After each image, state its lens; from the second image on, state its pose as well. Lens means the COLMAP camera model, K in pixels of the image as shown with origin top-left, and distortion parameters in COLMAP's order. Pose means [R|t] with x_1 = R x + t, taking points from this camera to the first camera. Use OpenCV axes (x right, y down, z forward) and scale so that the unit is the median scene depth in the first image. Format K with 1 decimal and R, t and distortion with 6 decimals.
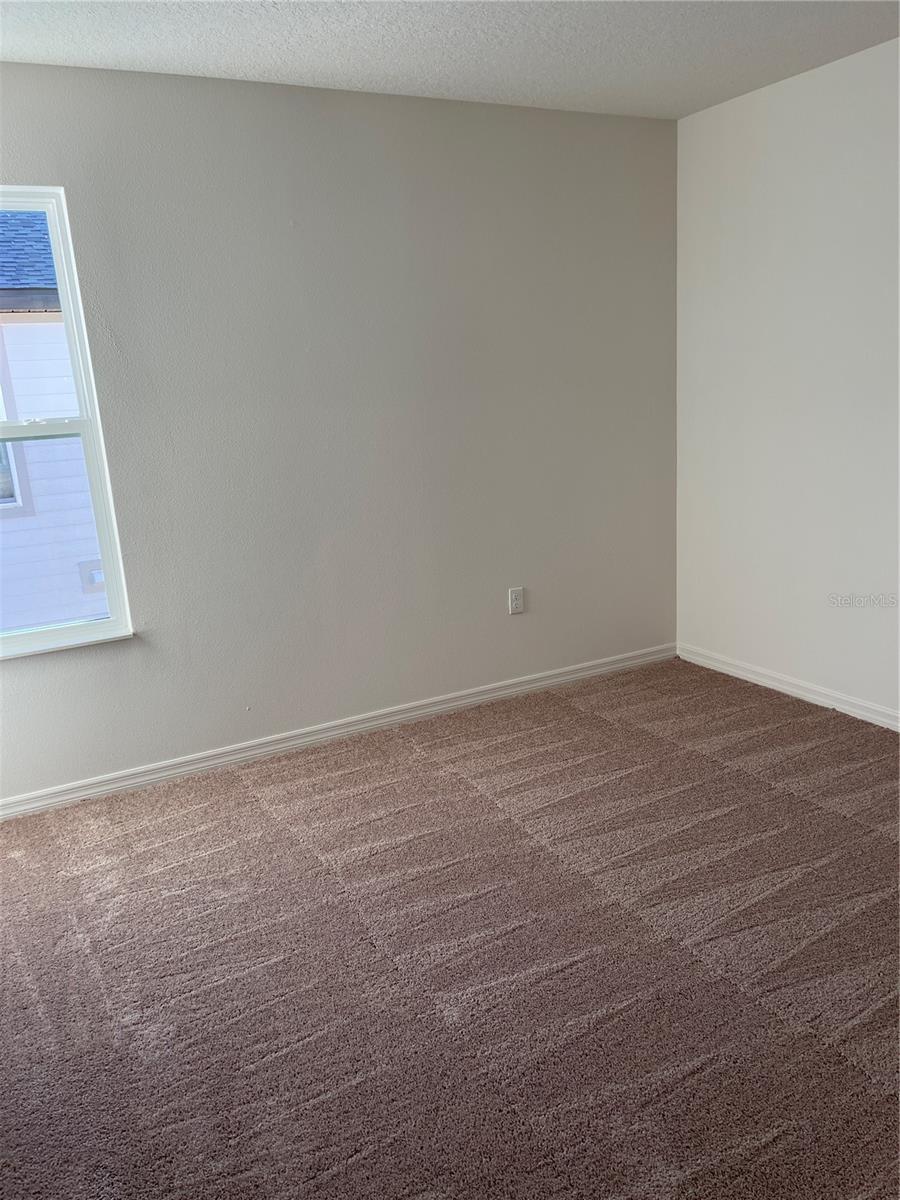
lens RADIAL K [[907.1, 0, 450.0], [0, 907.1, 600.0], [0, 0, 1]] dist [0.050106, -0.062486]
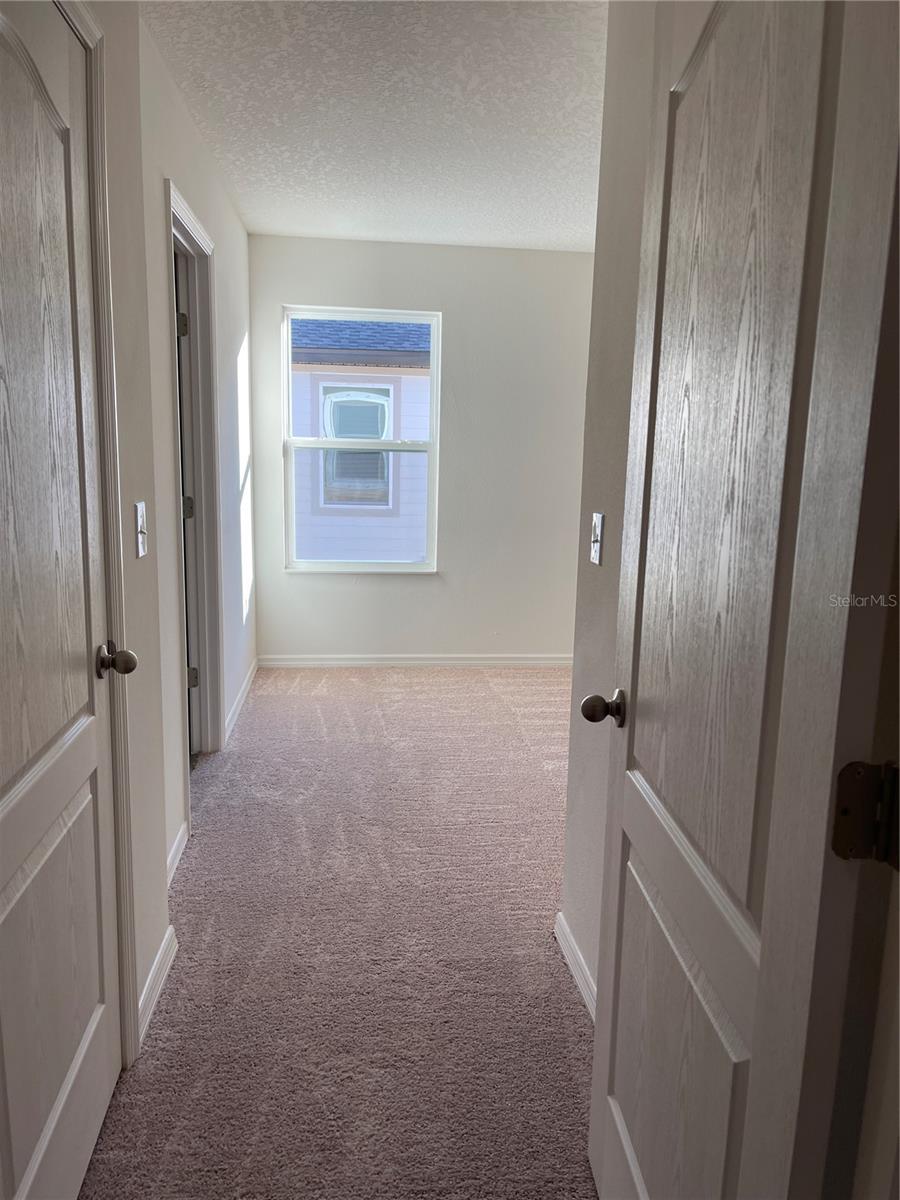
lens RADIAL K [[907.1, 0, 450.0], [0, 907.1, 600.0], [0, 0, 1]] dist [0.050106, -0.062486]
pose [[0.922953, 0.148439, -0.355140, 0.285429], [-0.169646, 0.985074, -0.029149, 0.138366], [0.345512, 0.087151, 0.934359, -0.560636]]
